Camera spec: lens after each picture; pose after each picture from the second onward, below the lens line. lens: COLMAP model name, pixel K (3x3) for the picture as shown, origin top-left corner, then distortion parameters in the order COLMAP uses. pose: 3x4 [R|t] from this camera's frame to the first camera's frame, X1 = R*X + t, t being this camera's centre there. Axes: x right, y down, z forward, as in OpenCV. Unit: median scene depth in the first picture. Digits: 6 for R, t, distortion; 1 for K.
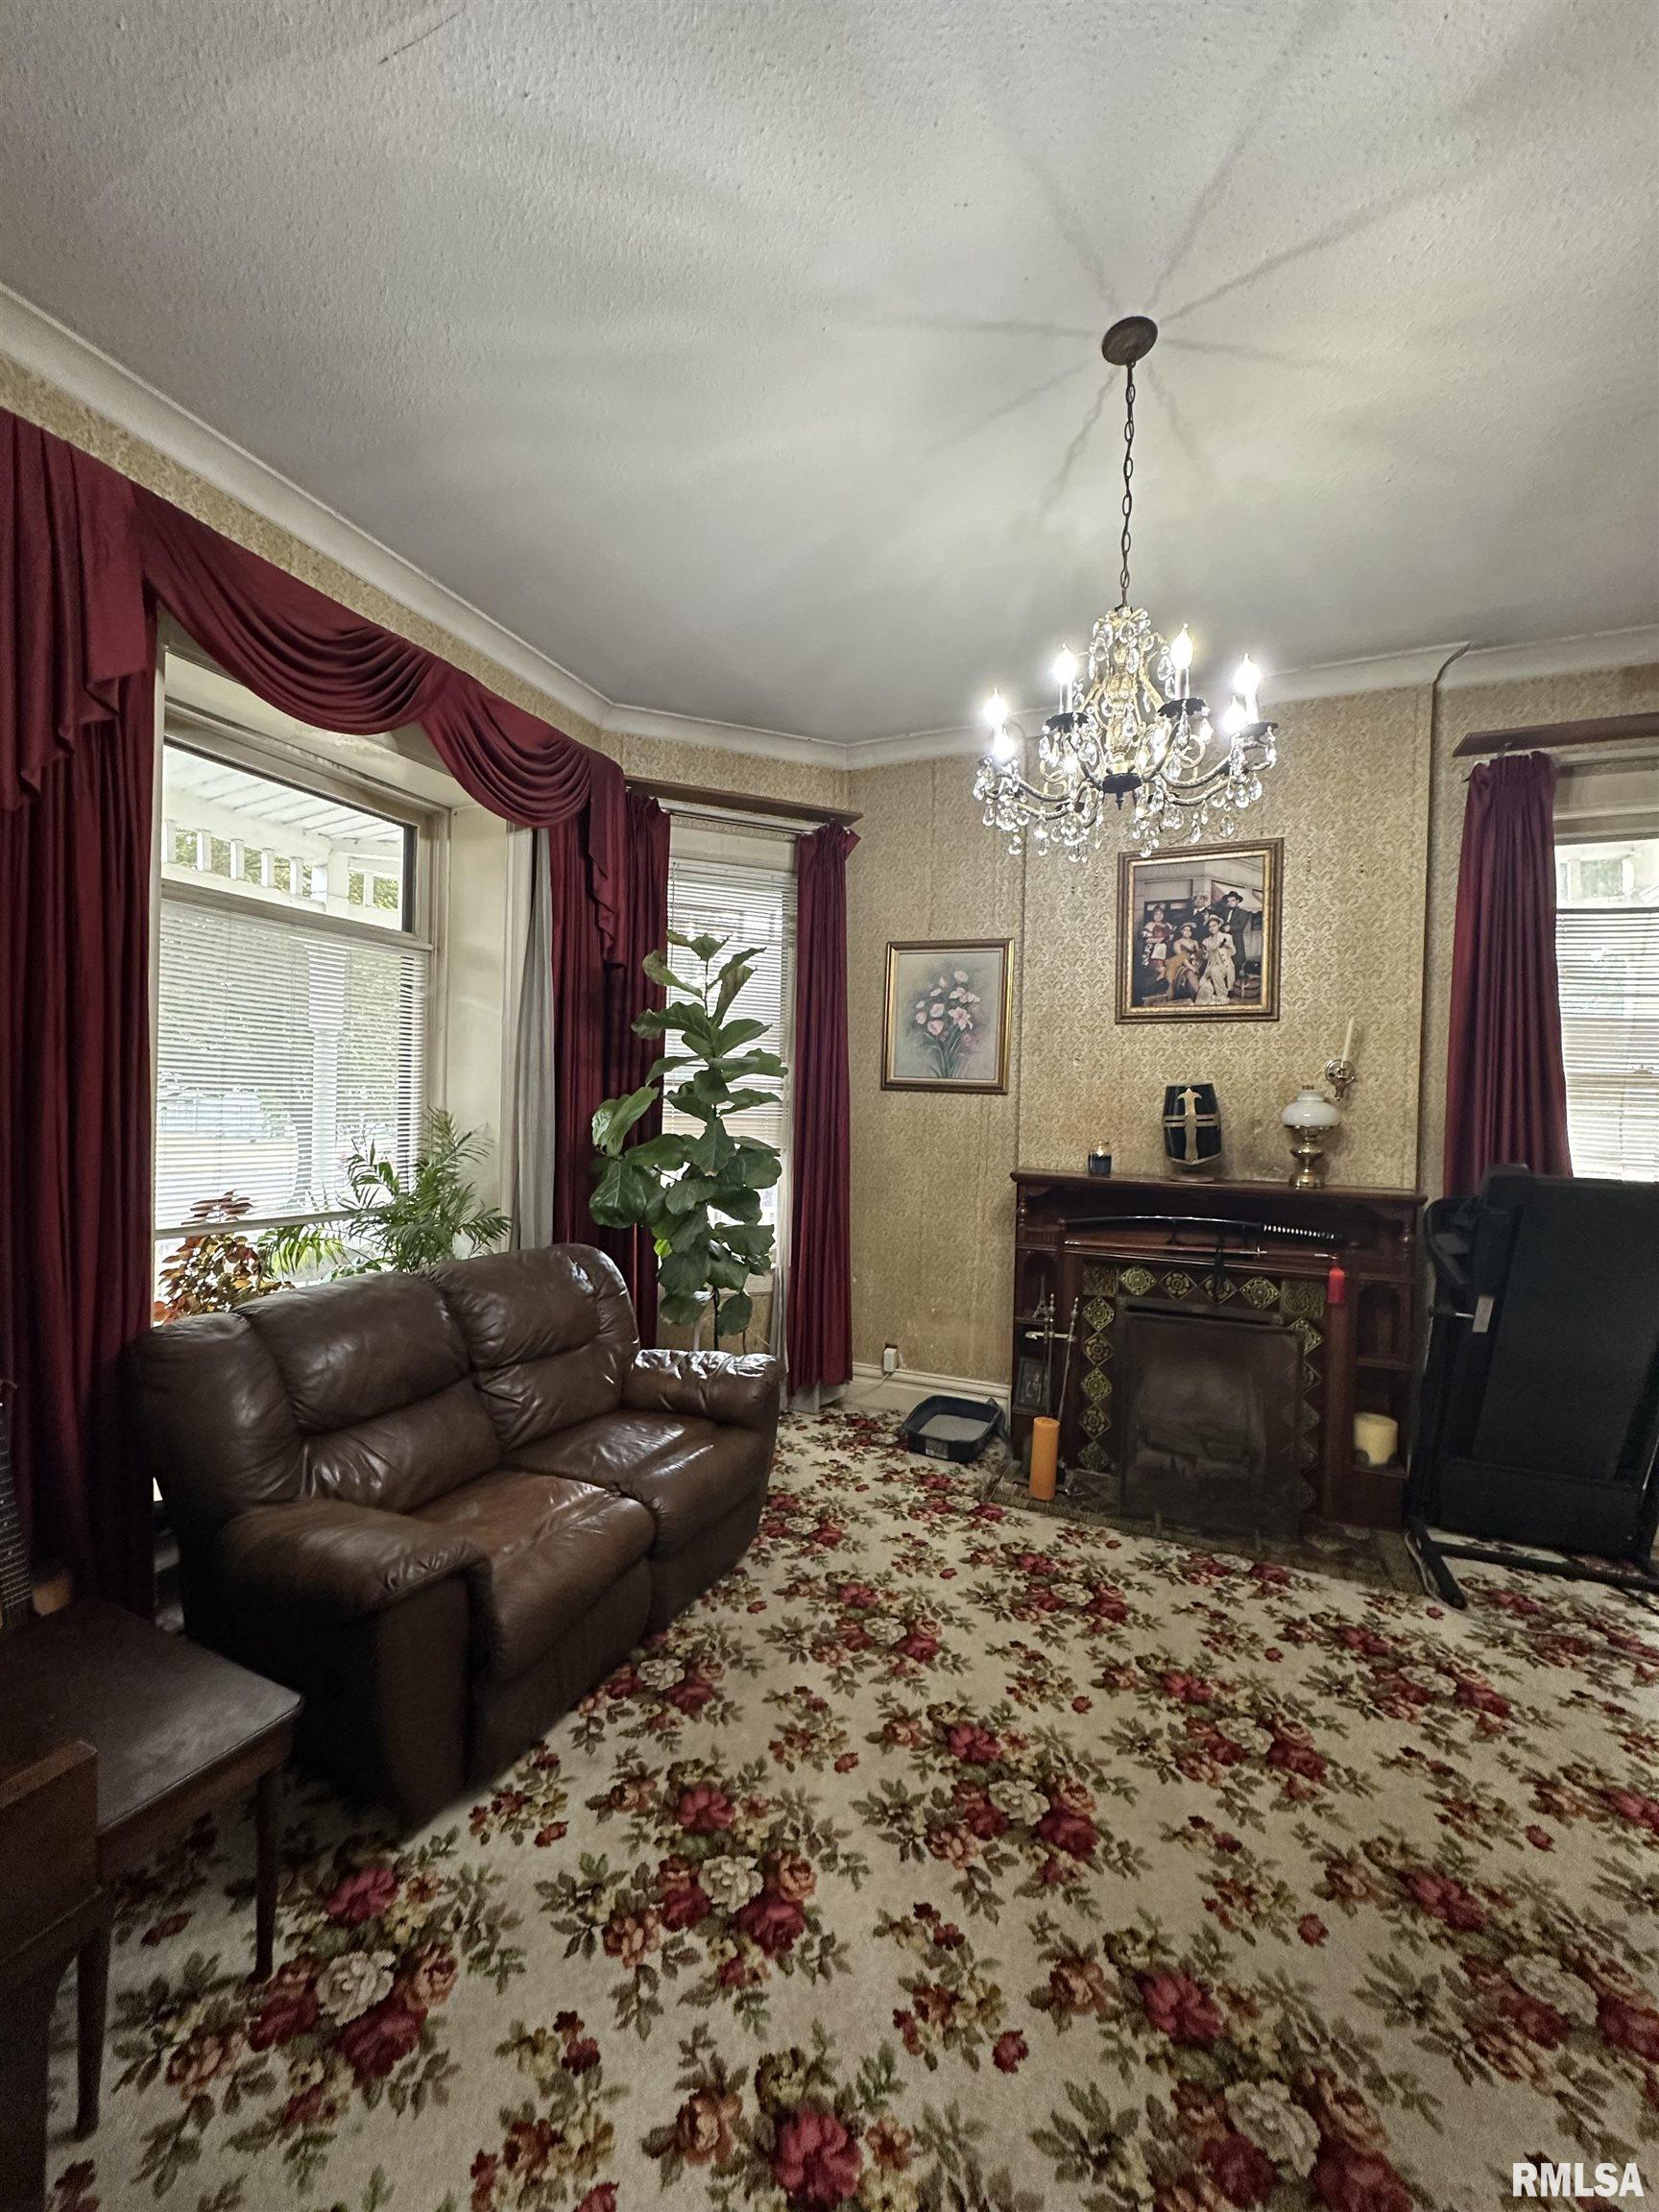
lens RADIAL K [[884.3, 0, 829.5], [0, 884.3, 1106.0], [0, 0, 1]] dist [0.010122, -0.006784]
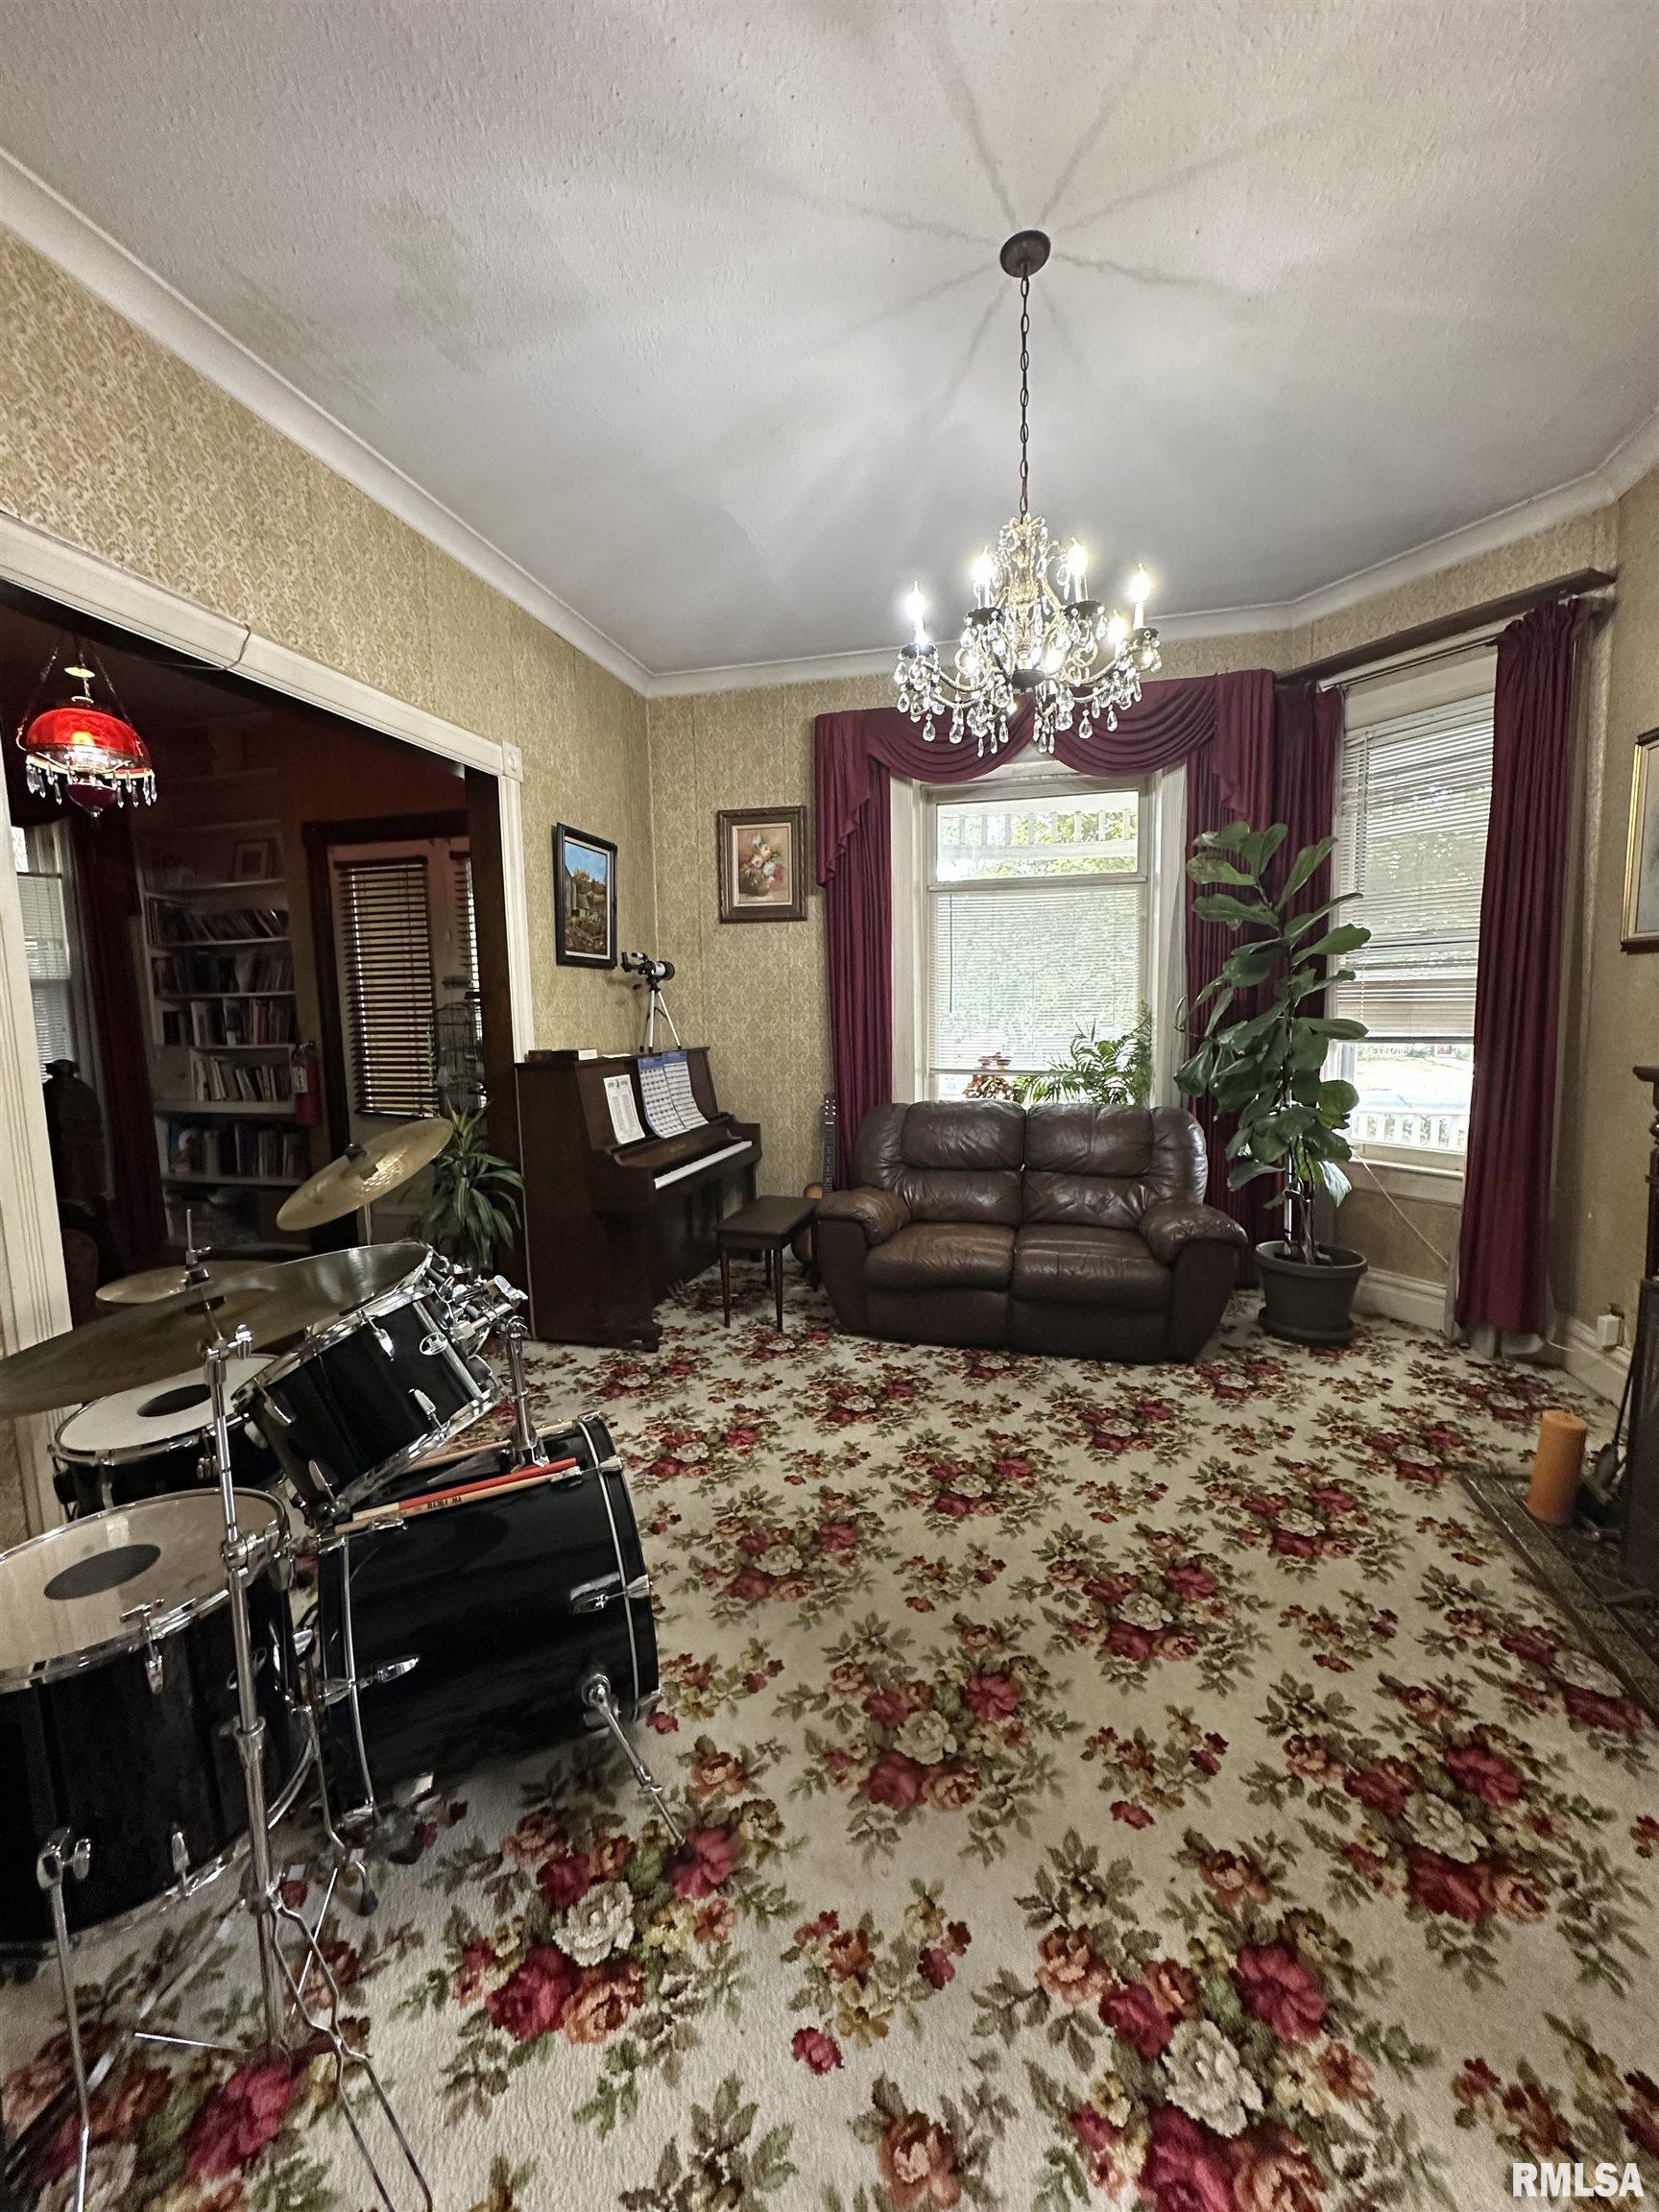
lens RADIAL K [[885.0, 0, 831.1], [0, 885.0, 1108.0], [0, 0, 1]] dist [-0.001001, 0.000401]
pose [[0.160714, 0.083893, -0.983429, 1.025822], [0.015471, 0.996045, 0.087498, 0.048649], [0.986880, -0.029277, 0.158781, 0.402560]]
